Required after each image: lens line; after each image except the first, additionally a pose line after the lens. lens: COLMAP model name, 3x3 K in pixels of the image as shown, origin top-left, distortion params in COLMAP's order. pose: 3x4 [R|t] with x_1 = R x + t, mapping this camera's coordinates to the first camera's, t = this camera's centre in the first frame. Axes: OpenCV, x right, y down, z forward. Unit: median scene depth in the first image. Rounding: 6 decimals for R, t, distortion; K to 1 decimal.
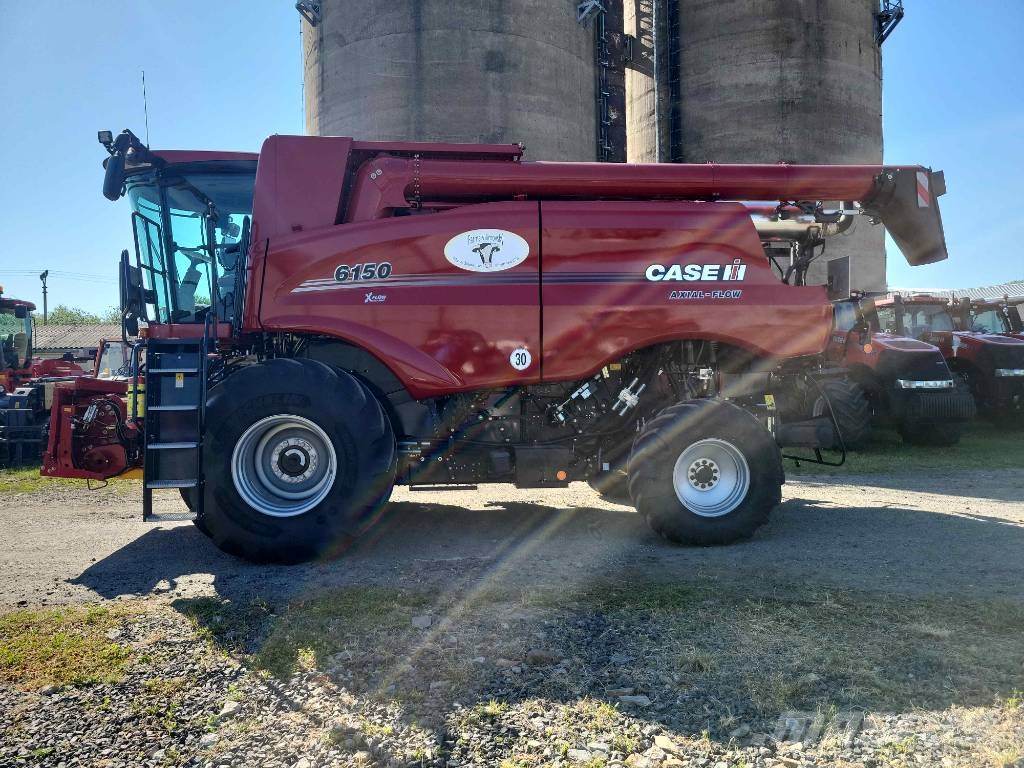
lens RADIAL K [[796.8, 0, 512.0], [0, 796.8, 384.0], [0, 0, 1]] dist [0.039975, -0.002618]
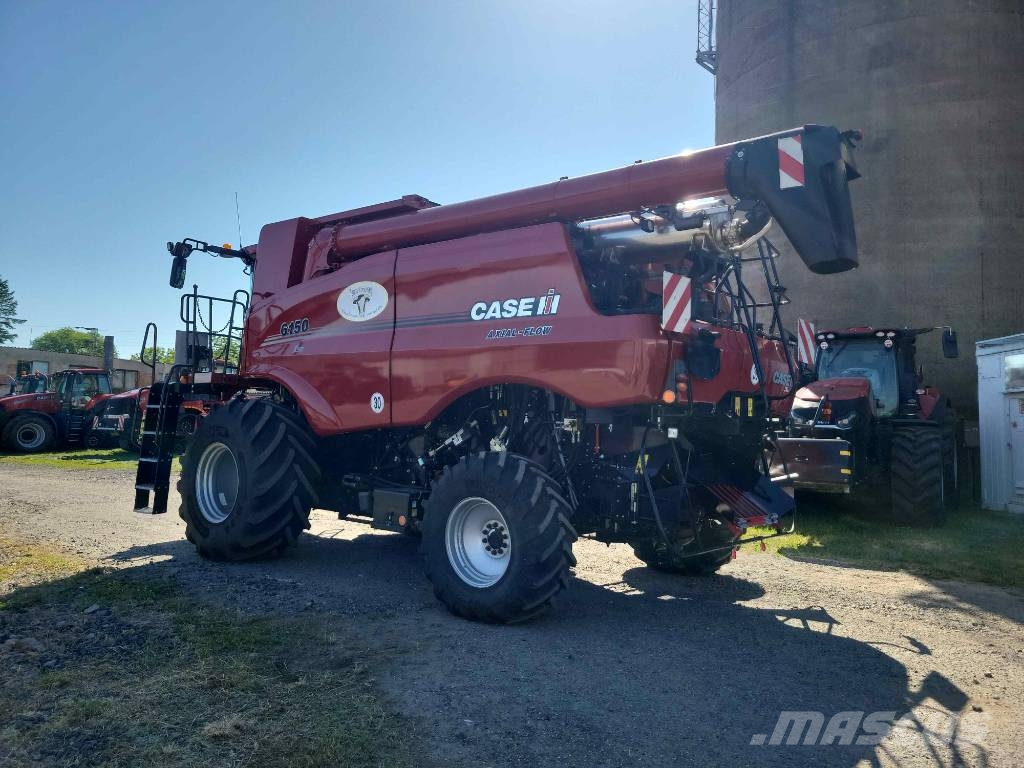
lens RADIAL K [[796.8, 0, 512.0], [0, 796.8, 384.0], [0, 0, 1]] dist [0.039975, -0.002618]
pose [[0.702303, -0.000833, -0.711877, 0.795873], [-0.038079, 0.998524, -0.038735, -0.020266], [0.710859, 0.054311, 0.701235, 0.360050]]
